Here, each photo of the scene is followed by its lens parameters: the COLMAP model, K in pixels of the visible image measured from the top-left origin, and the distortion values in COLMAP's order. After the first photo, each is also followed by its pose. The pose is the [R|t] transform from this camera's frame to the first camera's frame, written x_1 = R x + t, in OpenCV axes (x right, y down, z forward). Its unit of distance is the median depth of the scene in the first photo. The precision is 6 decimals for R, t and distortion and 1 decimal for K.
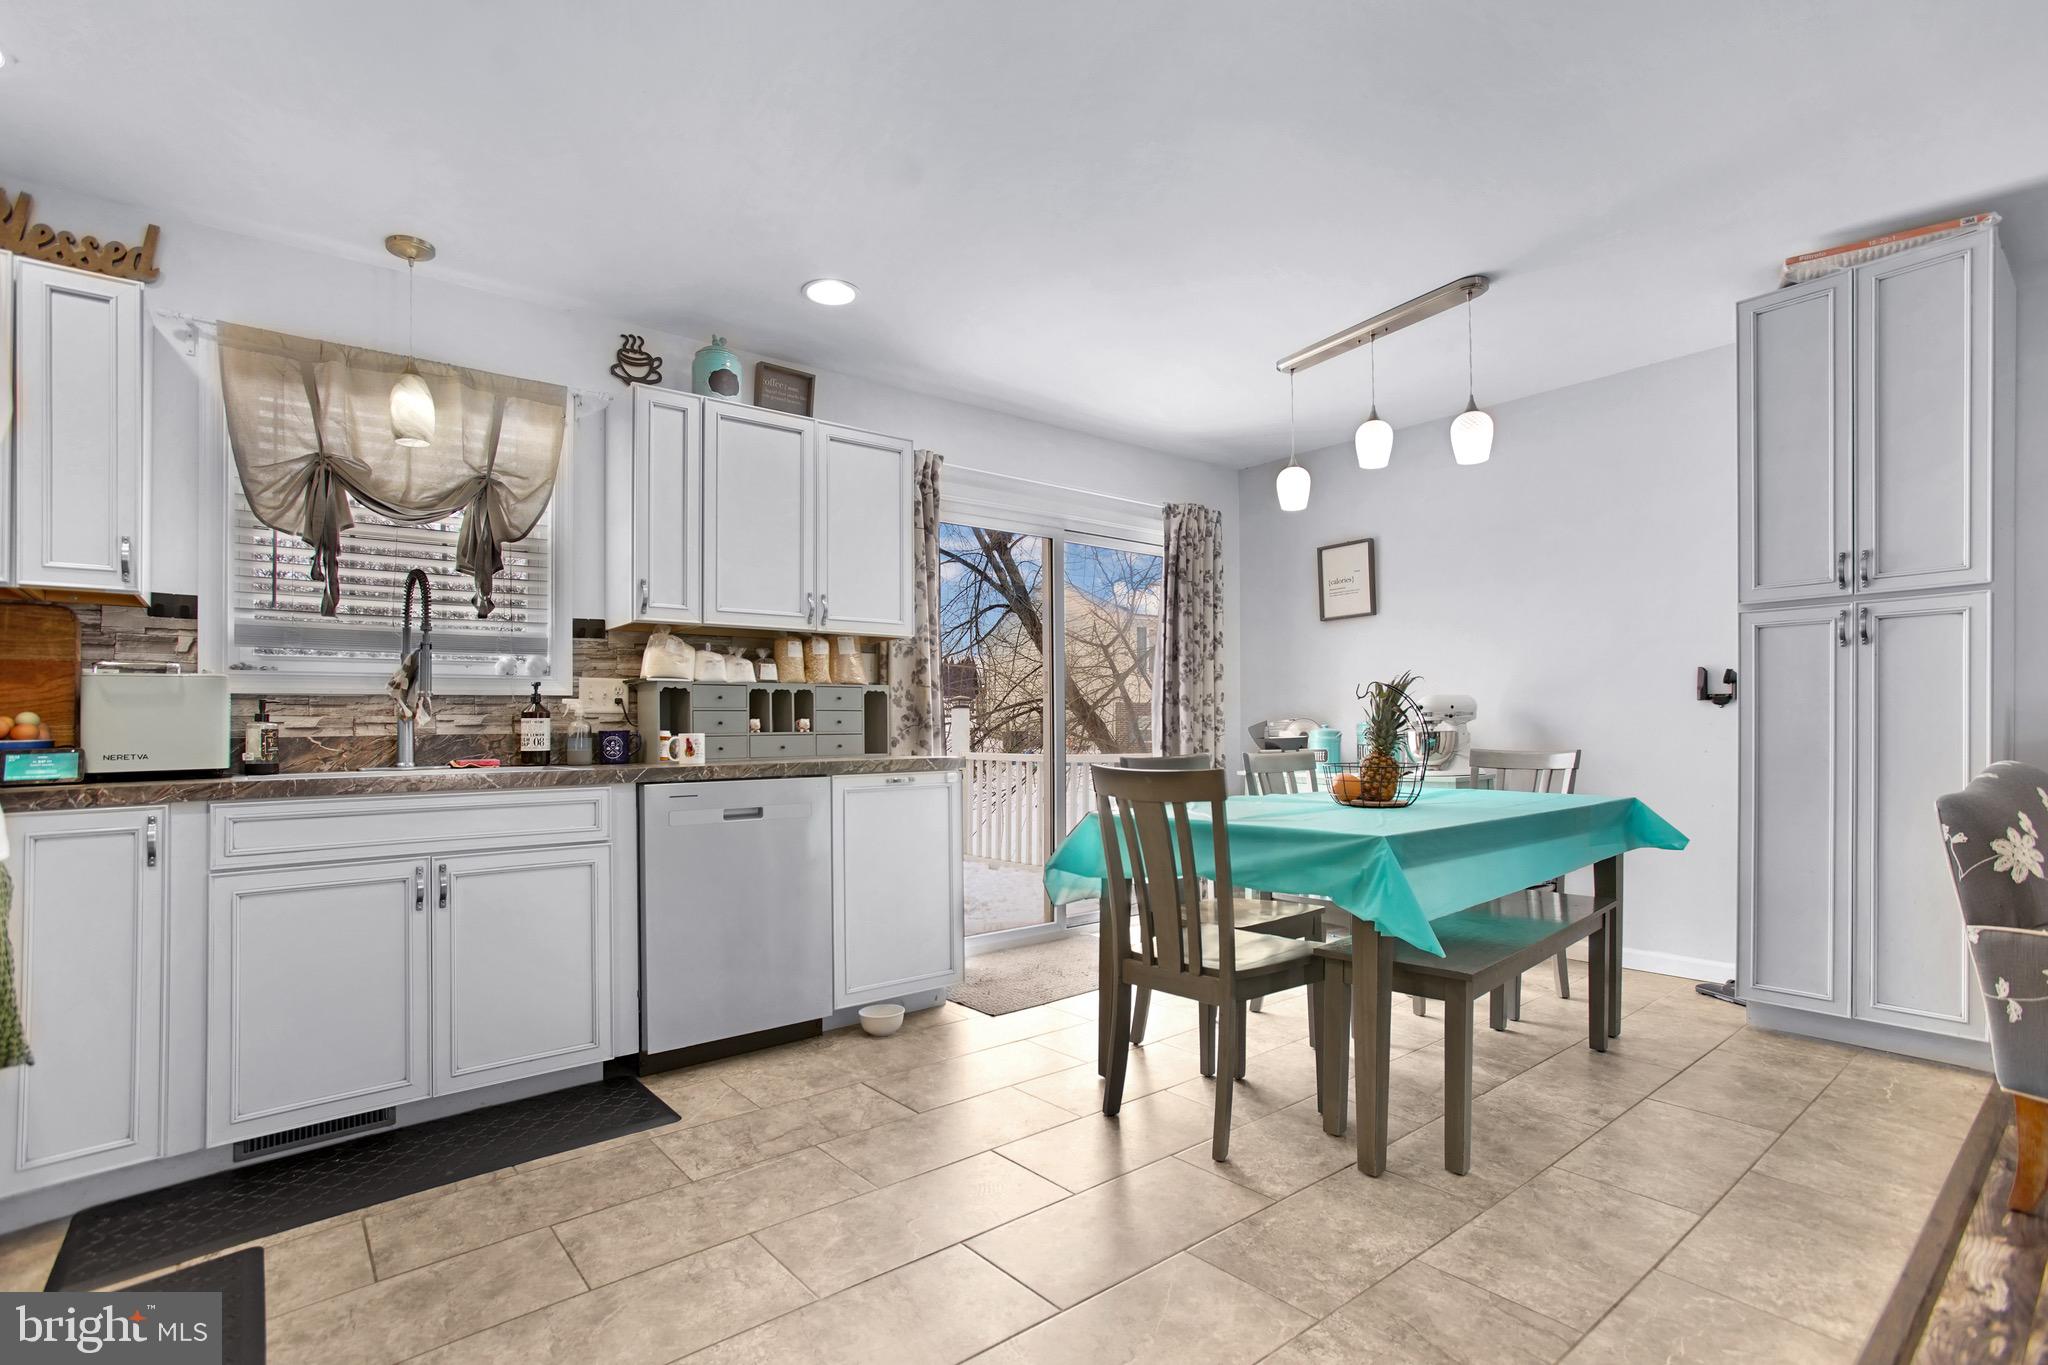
lens RADIAL K [[931.2, 0, 1020.4], [0, 931.2, 750.8], [0, 0, 1]] dist [-0.088302, 0.026929]
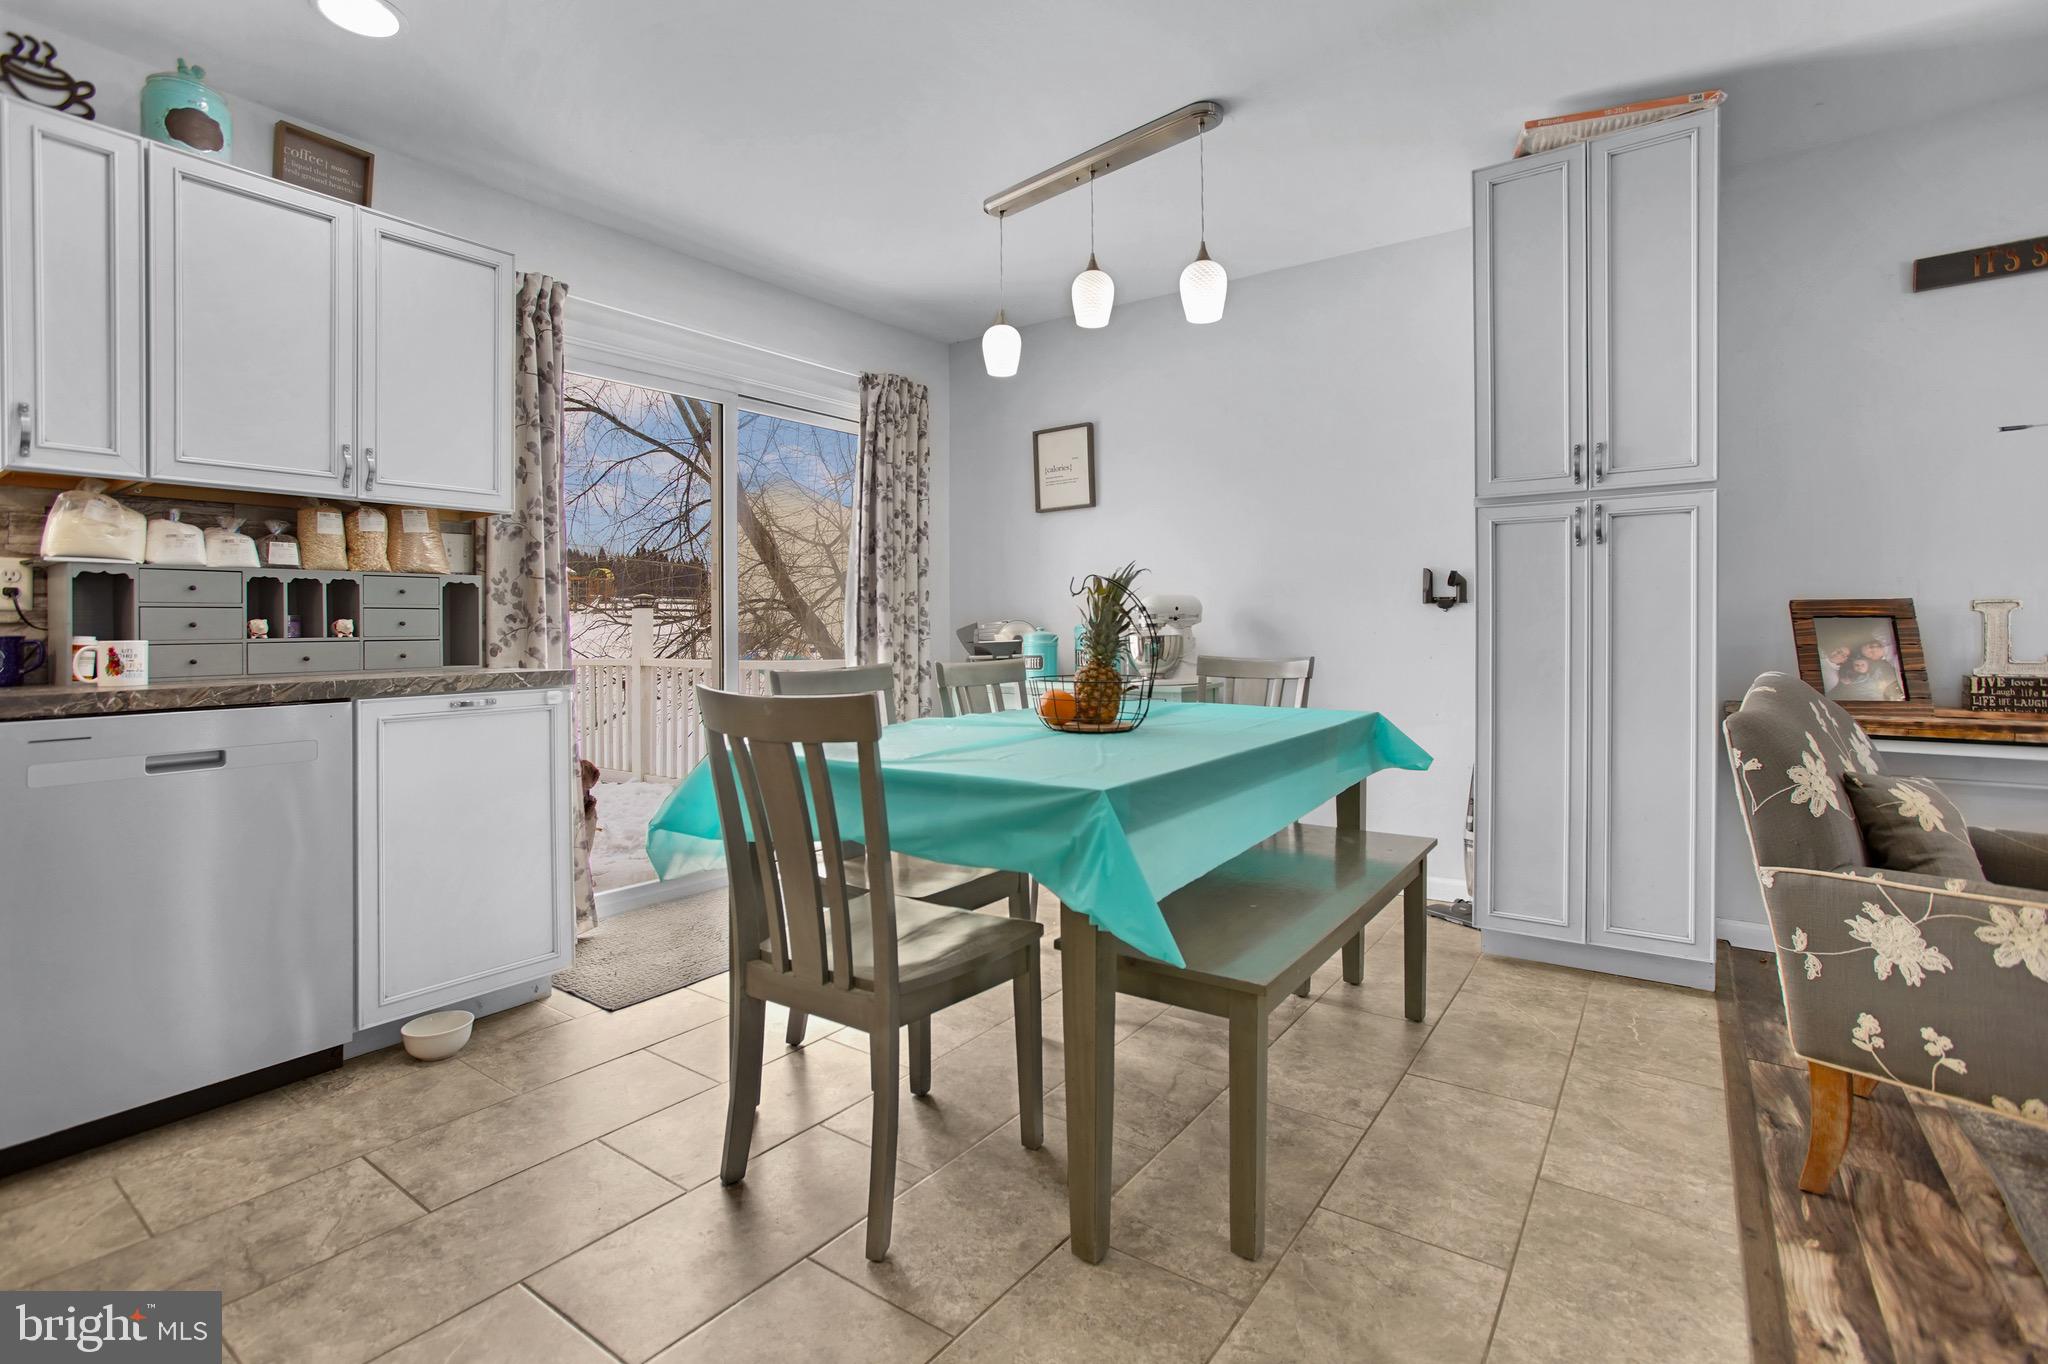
lens RADIAL K [[918.3, 0, 943.8], [0, 918.3, 654.6], [0, 0, 1]] dist [-0.109013, 0.039271]
pose [[0.979325, -0.002810, 0.202274, 0.099829], [0.002245, 0.999993, 0.003019, -0.008532], [-0.202281, -0.002503, 0.979324, 0.251770]]
